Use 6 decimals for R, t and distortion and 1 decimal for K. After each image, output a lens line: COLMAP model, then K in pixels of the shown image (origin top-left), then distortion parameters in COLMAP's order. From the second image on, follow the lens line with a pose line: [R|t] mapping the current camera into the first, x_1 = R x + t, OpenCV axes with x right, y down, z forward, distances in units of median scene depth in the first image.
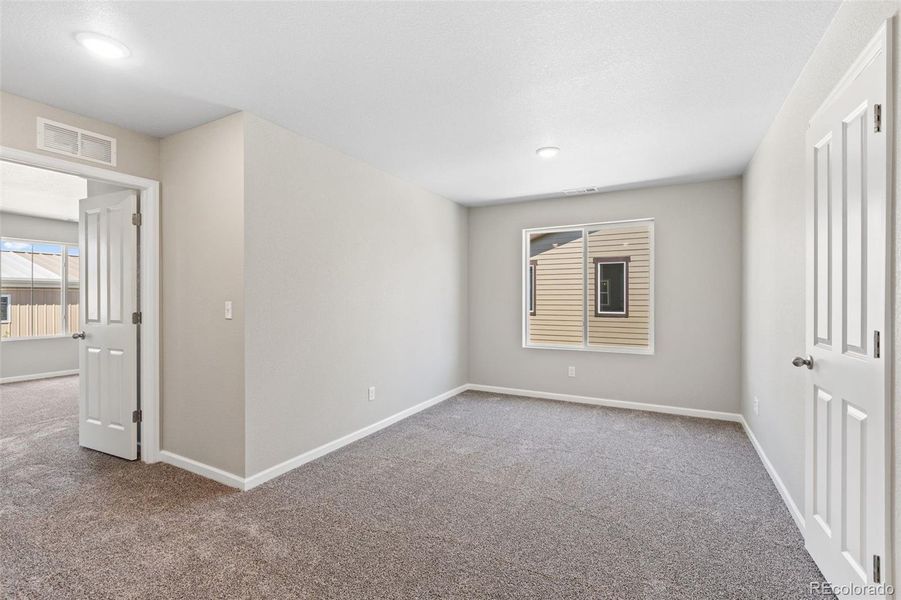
lens RADIAL K [[402.3, 0, 454.8], [0, 402.3, 298.6], [0, 0, 1]] dist [0.001207, -0.000587]
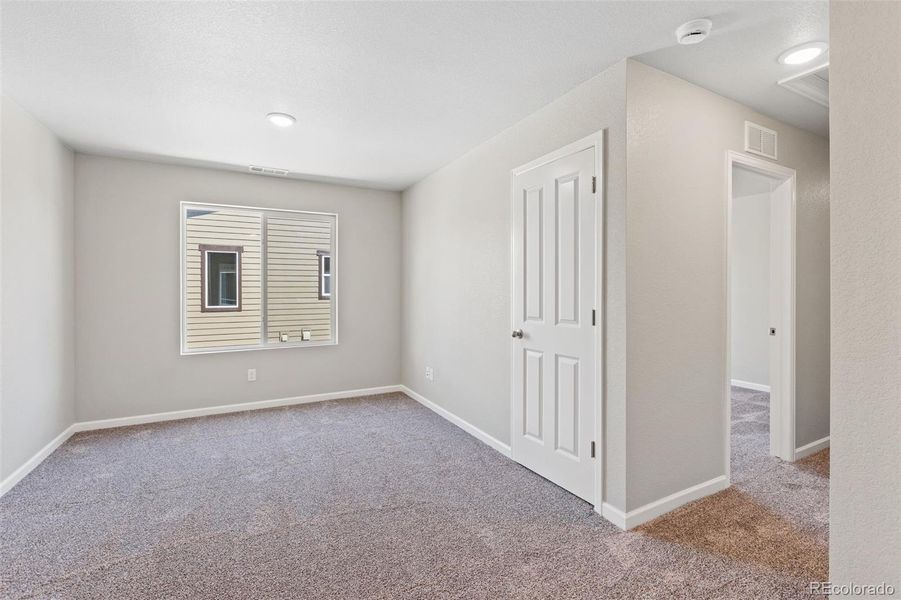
lens RADIAL K [[402.3, 0, 452.7], [0, 402.3, 292.1], [0, 0, 1]] dist [0.001207, -0.000587]
pose [[0.548479, -0.003827, 0.836156, -0.219364], [0.002070, 0.999993, 0.003219, -0.000251], [-0.836162, -0.000035, 0.548483, 0.176638]]
